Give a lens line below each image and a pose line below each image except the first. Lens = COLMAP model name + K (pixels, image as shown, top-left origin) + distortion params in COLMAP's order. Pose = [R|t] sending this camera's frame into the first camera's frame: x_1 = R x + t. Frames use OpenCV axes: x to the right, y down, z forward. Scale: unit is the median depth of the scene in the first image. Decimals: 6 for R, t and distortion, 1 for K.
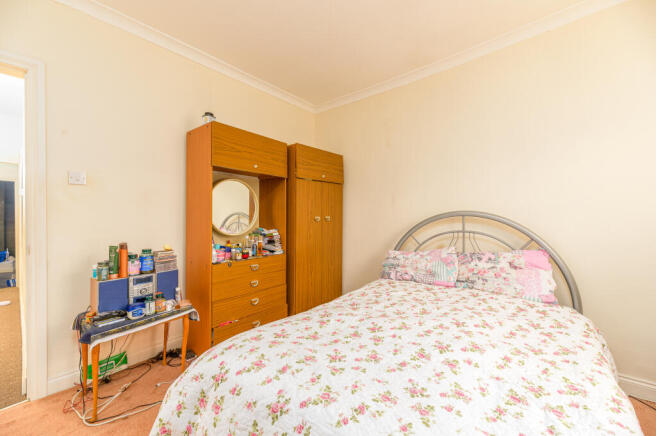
lens RADIAL K [[262.4, 0, 324.7], [0, 262.4, 217.8], [0, 0, 1]] dist [-0.000485, -0.000211]
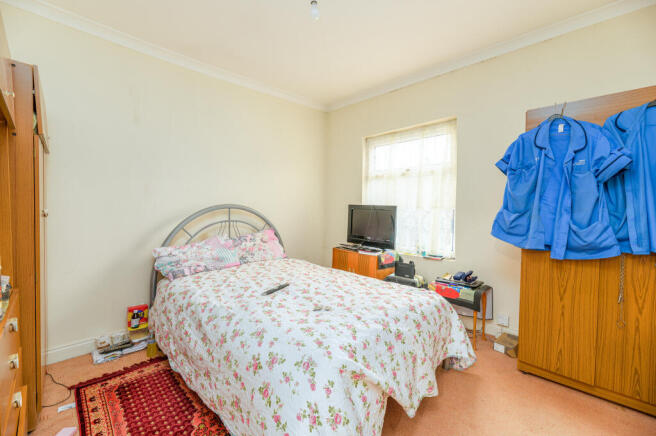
lens RADIAL K [[262.4, 0, 324.6], [0, 262.4, 214.8], [0, 0, 1]] dist [-0.000485, -0.000211]
pose [[0.080091, -0.029782, 0.996343, -0.686859], [0.004522, 0.999554, 0.029515, -0.012364], [-0.996777, 0.002141, 0.080190, 0.459875]]
